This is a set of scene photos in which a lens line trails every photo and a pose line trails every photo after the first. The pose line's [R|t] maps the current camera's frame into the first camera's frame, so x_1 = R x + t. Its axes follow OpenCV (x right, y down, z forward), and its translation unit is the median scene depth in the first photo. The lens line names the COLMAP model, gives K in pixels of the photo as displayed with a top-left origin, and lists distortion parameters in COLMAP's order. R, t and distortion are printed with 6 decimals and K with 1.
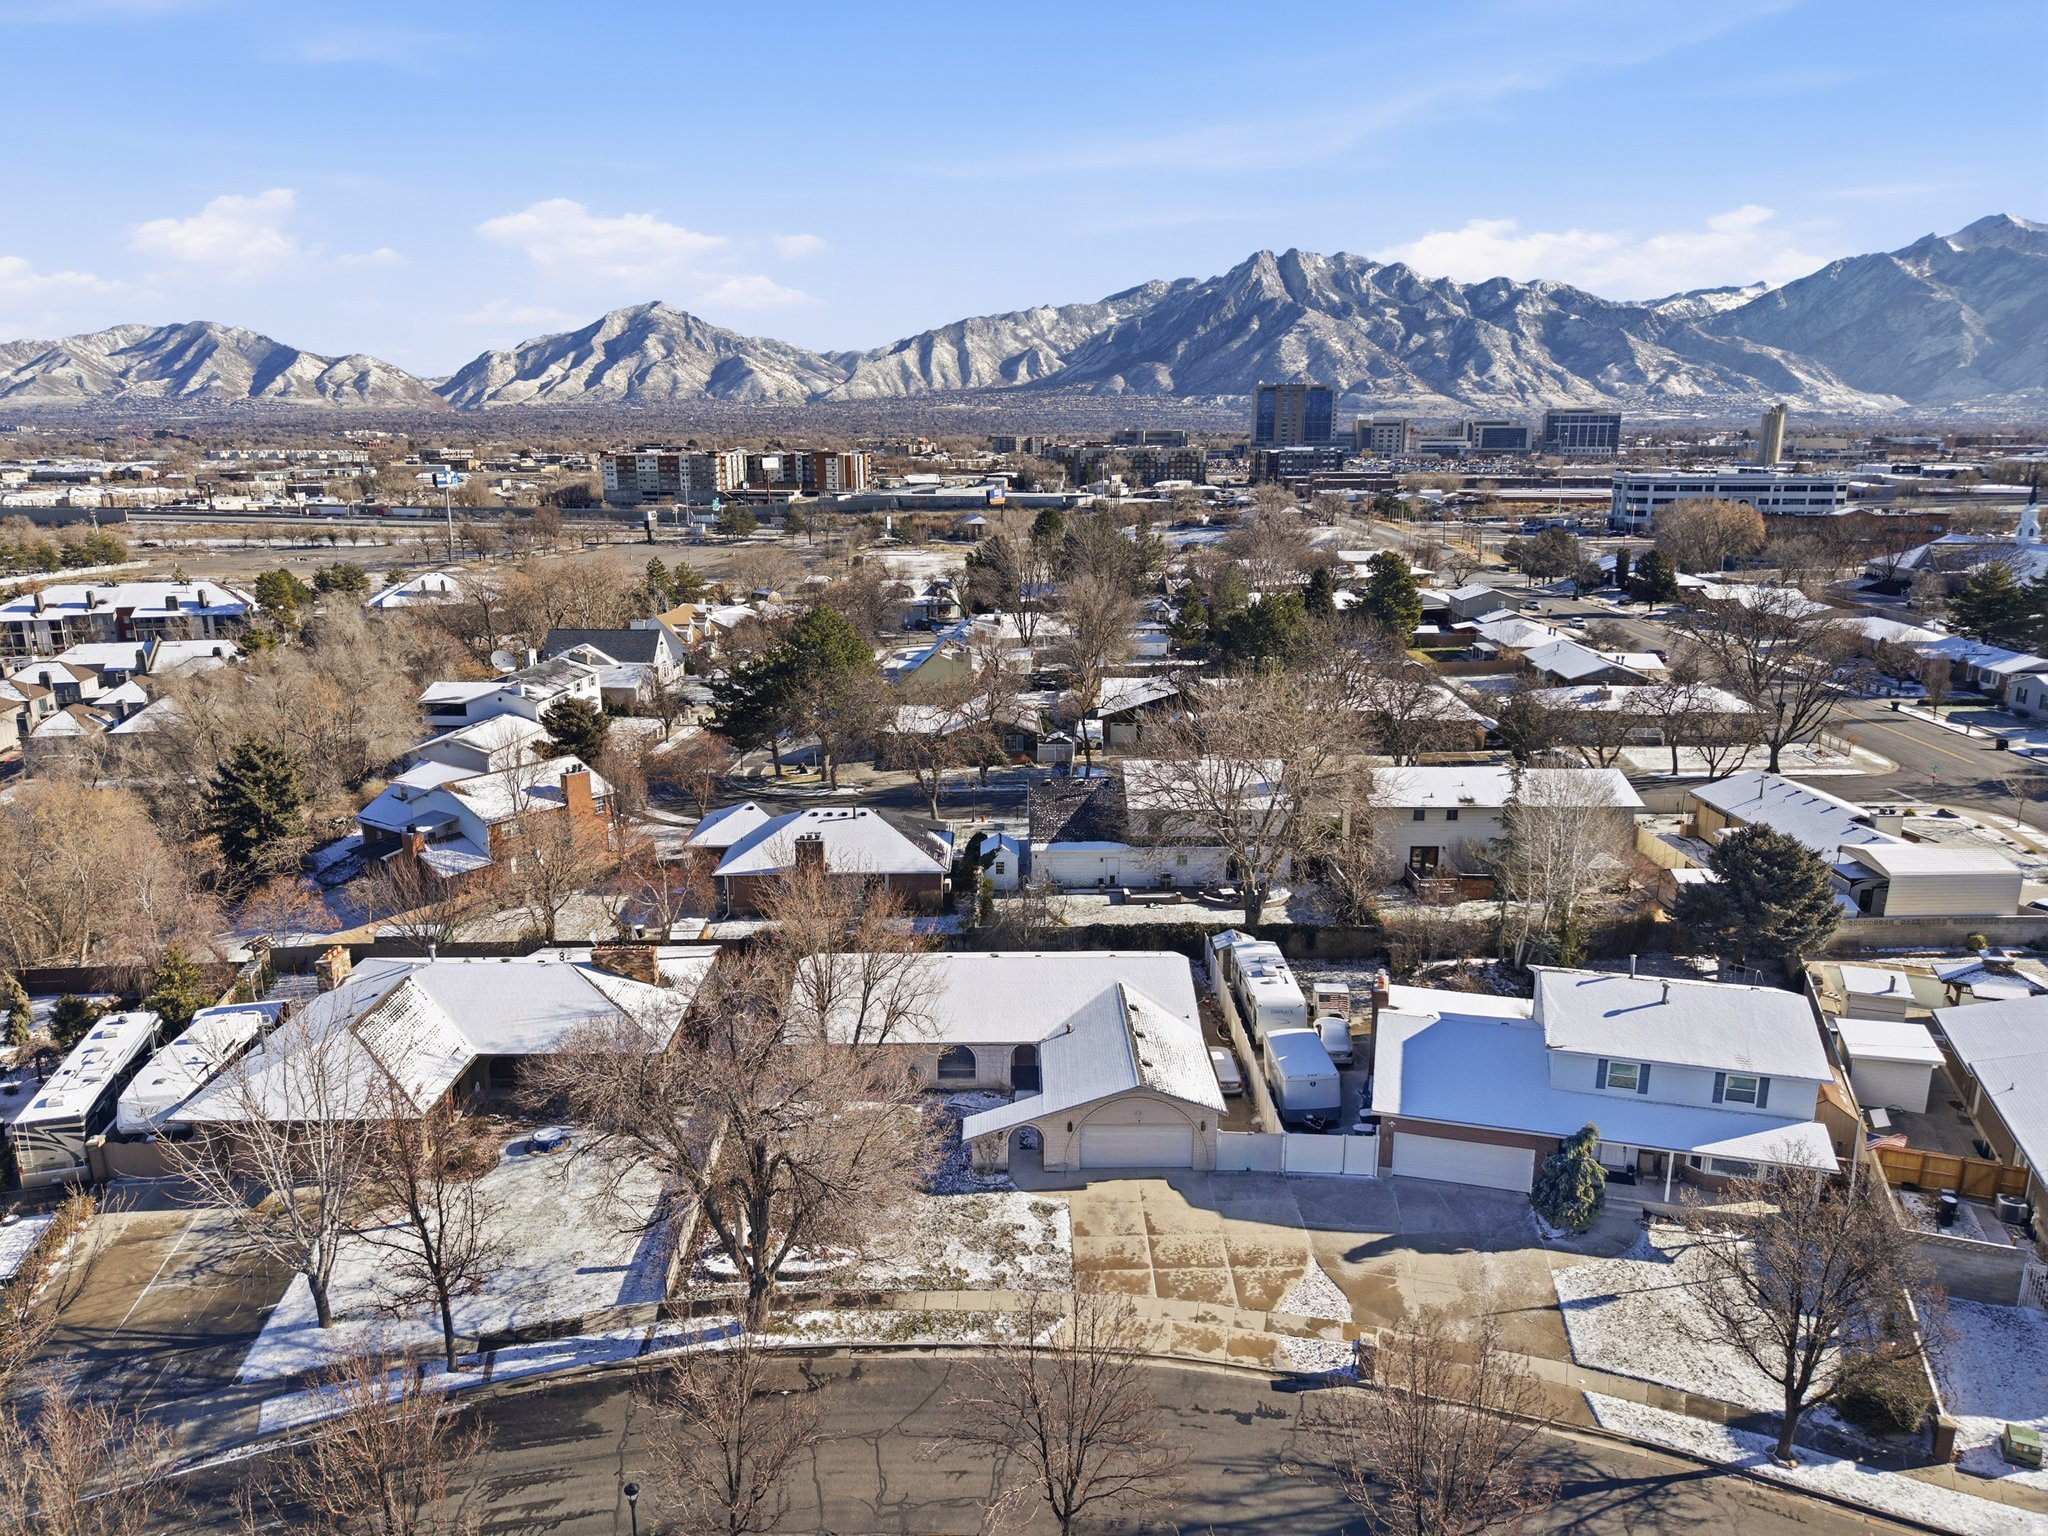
lens RADIAL K [[1399.1, 0, 1024.0], [0, 1399.1, 768.0], [0, 0, 1]] dist [0.006788, 0.000049]
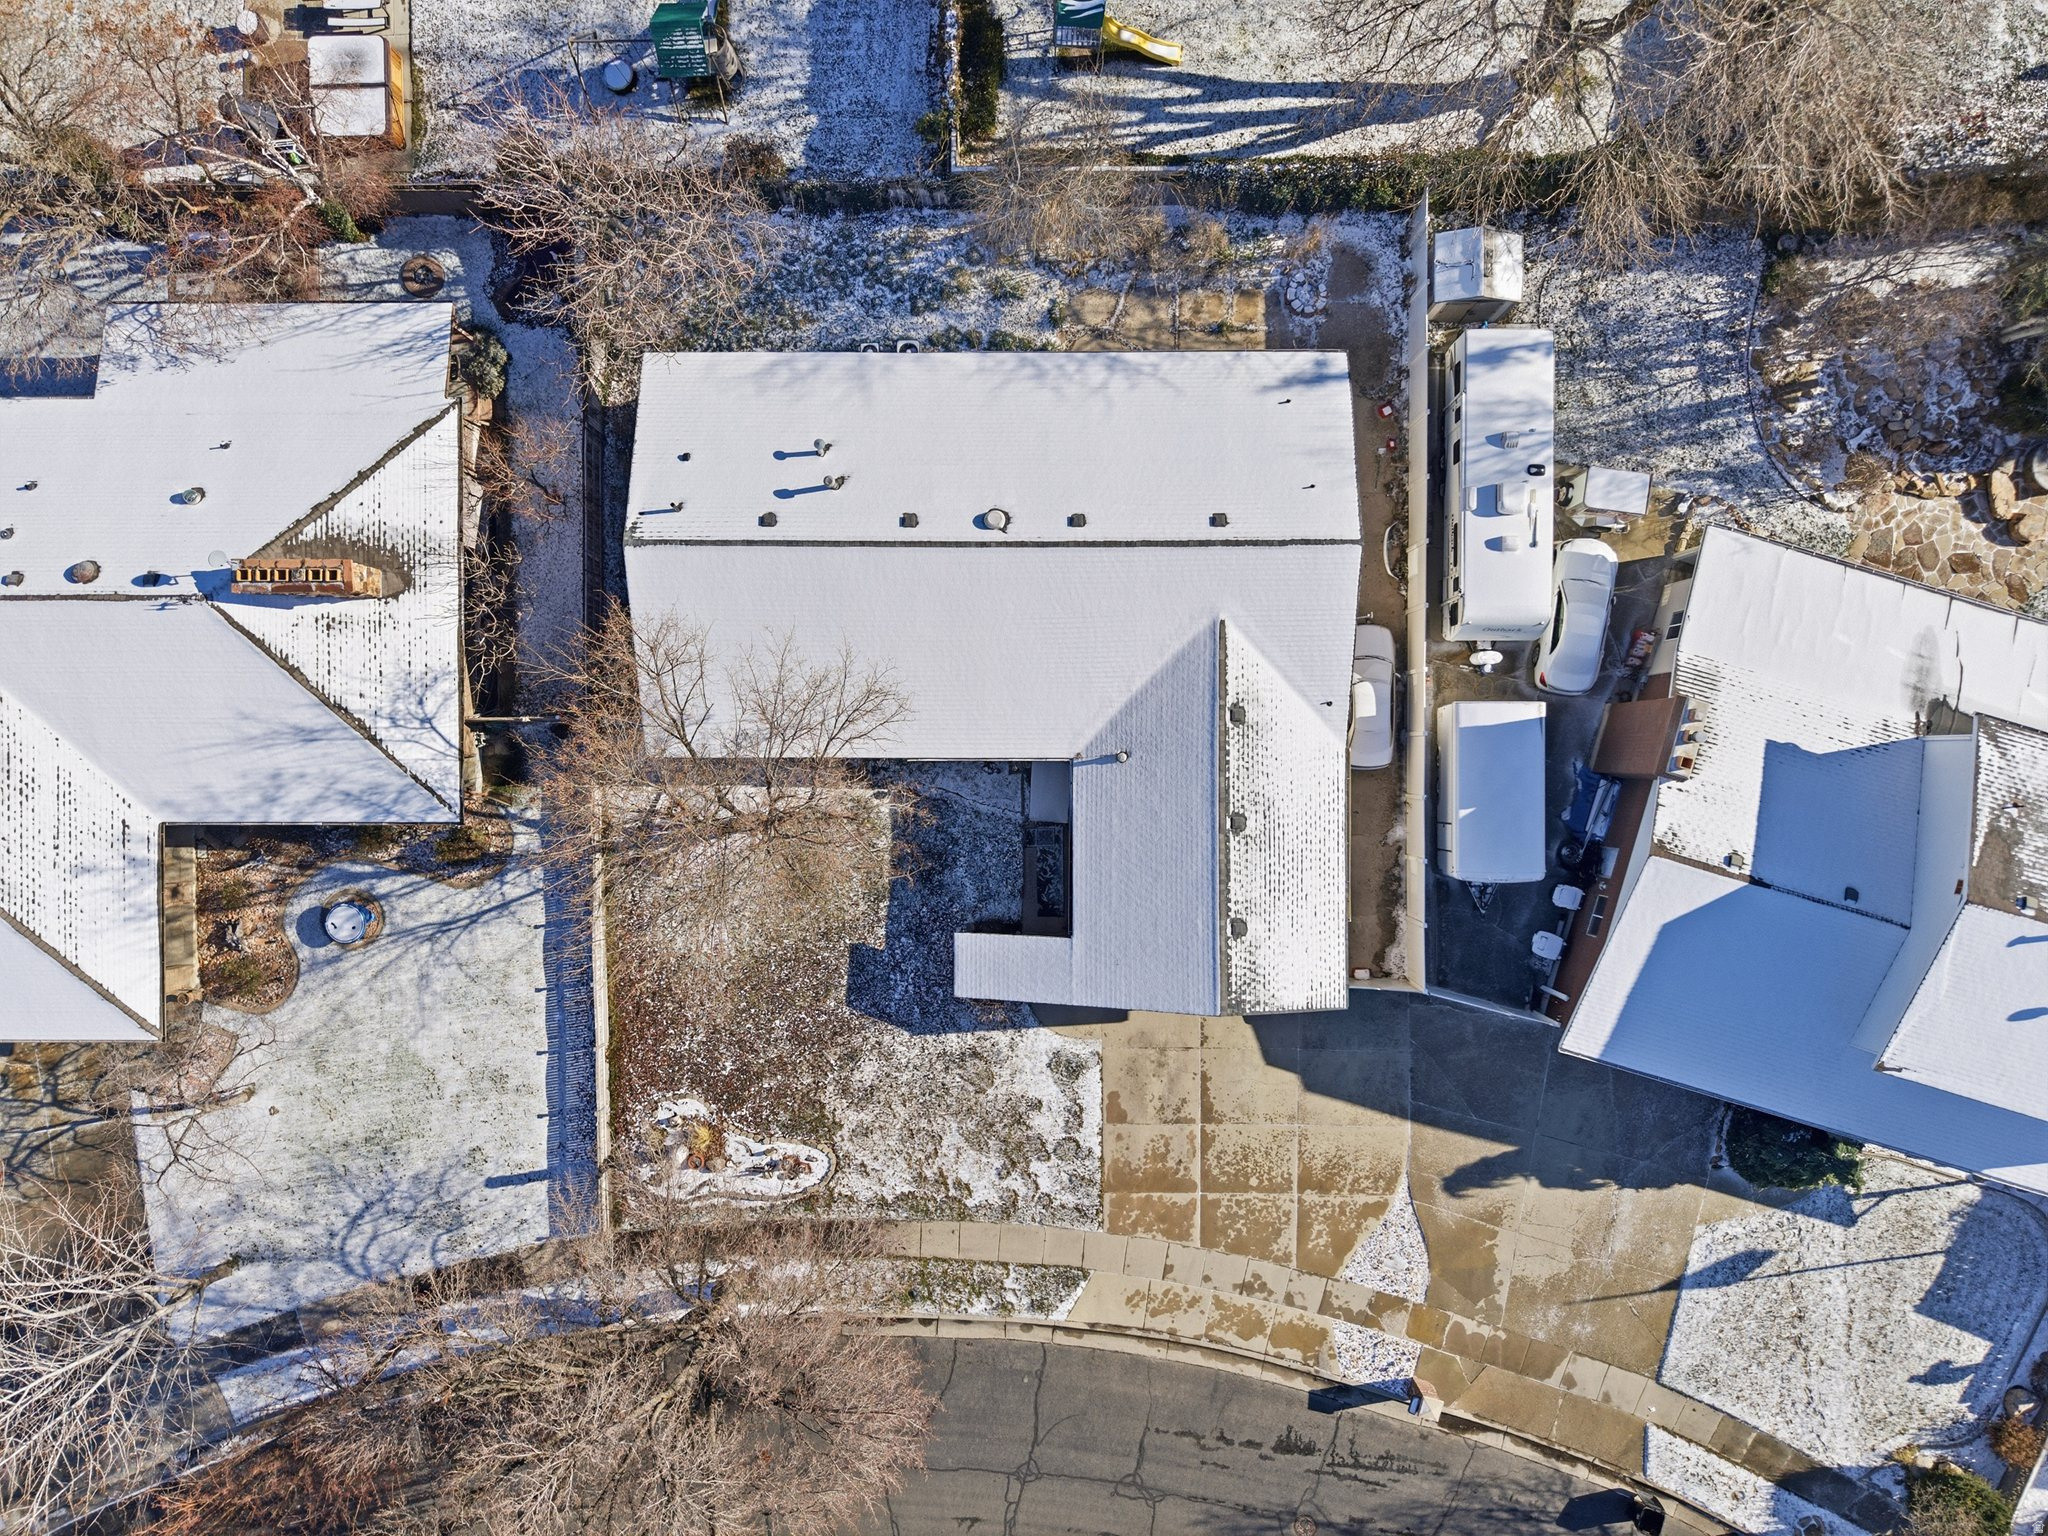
lens RADIAL K [[1371.1, 0, 1024.0], [0, 1371.1, 768.0], [0, 0, 1]] dist [0.027553, -0.032805]
pose [[0.999907, 0.012573, -0.005331, -0.008201], [0.002322, 0.228153, 0.973623, -0.470418], [0.013458, -0.973544, 0.228102, 1.066918]]
